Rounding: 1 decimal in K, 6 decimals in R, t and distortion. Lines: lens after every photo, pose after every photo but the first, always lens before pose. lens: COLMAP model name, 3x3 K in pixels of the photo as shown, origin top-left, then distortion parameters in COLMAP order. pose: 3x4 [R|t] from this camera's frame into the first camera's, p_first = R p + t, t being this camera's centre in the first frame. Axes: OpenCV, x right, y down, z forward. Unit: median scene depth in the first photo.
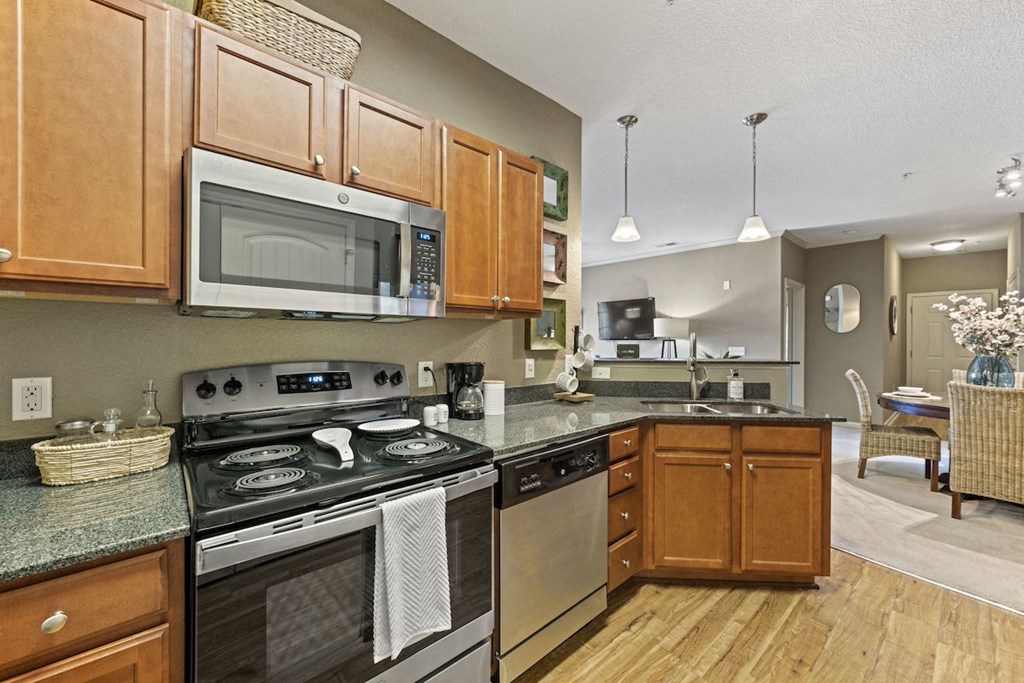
lens RADIAL K [[398.5, 0, 509.6], [0, 398.5, 339.8], [0, 0, 1]] dist [-0.000492, -0.000034]
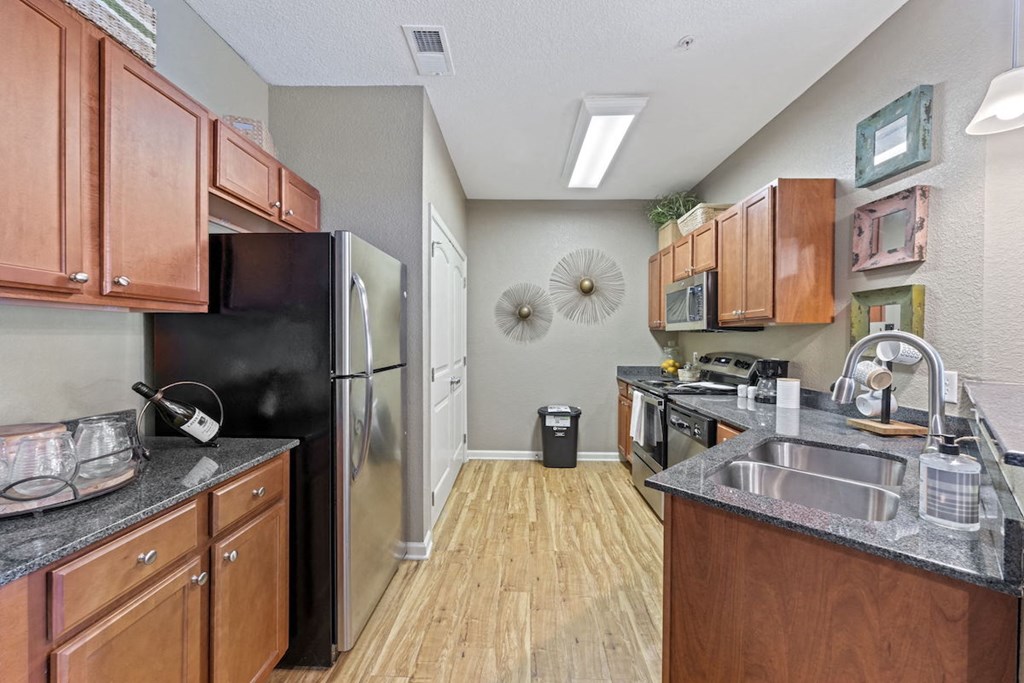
lens RADIAL K [[398.5, 0, 509.6], [0, 398.5, 339.8], [0, 0, 1]] dist [-0.000492, -0.000034]
pose [[-0.683019, -0.005286, -0.730382, 1.608829], [-0.012731, 0.999908, 0.004669, -0.003893], [0.730290, 0.012488, -0.683023, 1.435223]]
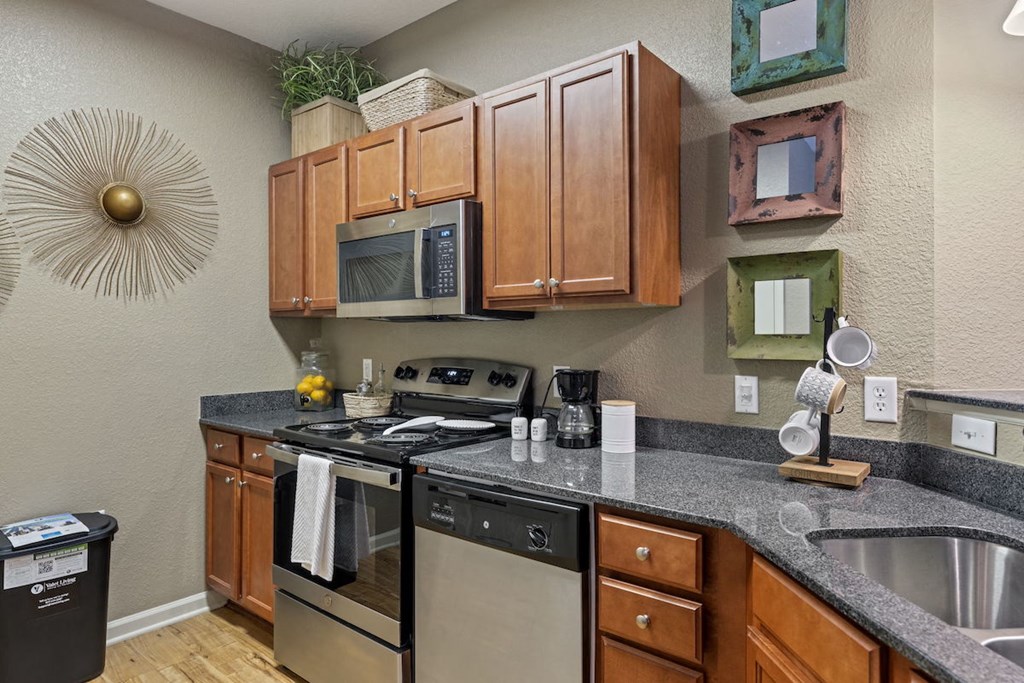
lens RADIAL K [[608.6, 0, 511.5], [0, 608.6, 333.1], [0, 0, 1]] dist [0.007358, -0.000044]
pose [[0.150850, -0.008894, -0.988517, 1.119148], [-0.003431, 0.999949, -0.009521, 0.000515], [0.988551, 0.004828, 0.150812, 0.809182]]
